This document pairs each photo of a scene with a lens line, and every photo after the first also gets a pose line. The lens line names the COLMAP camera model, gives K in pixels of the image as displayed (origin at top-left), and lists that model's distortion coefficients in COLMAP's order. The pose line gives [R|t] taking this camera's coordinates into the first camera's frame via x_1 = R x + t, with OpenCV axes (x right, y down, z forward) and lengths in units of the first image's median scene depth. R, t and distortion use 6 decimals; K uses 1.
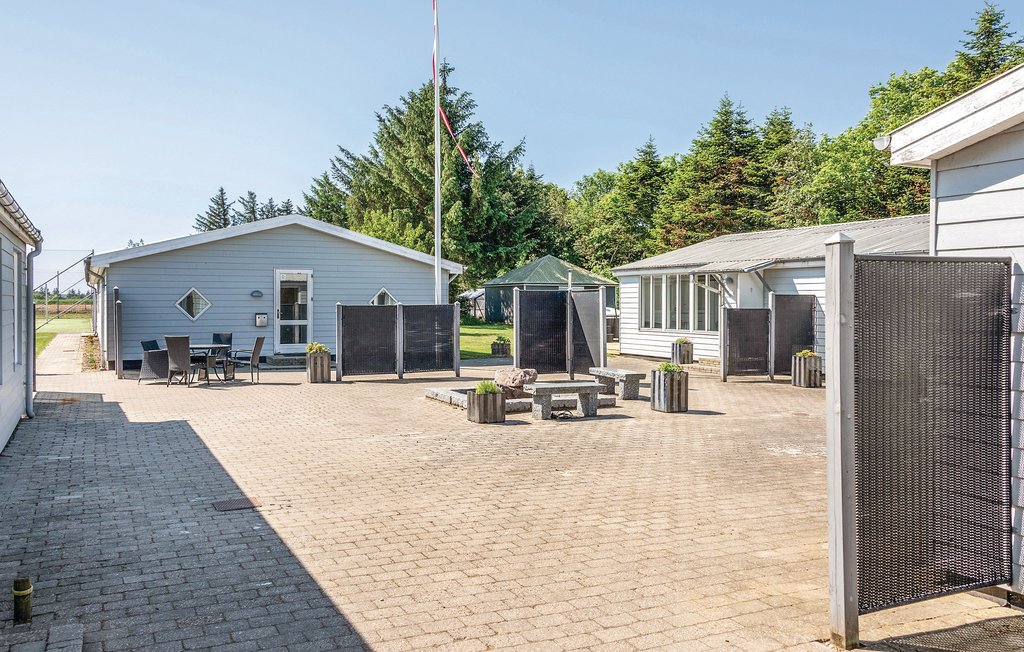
lens RADIAL K [[941.4, 0, 512.0], [0, 941.4, 326.0], [0, 0, 1]] dist [-0.005605, 0.006792]
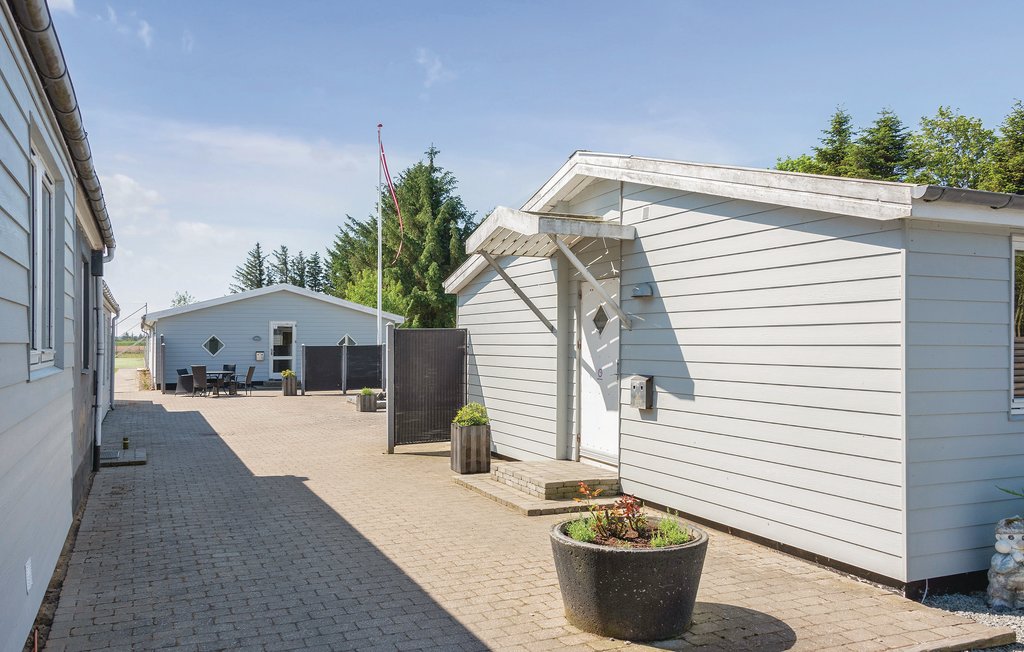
lens RADIAL K [[853.4, 0, 512.0], [0, 853.4, 326.0], [0, 0, 1]] dist [-0.052559, -0.002586]
pose [[0.999938, -0.006344, -0.009199, 0.127954], [0.005935, 0.999021, -0.043848, 0.006509], [0.009468, 0.043791, 0.998996, -0.292478]]
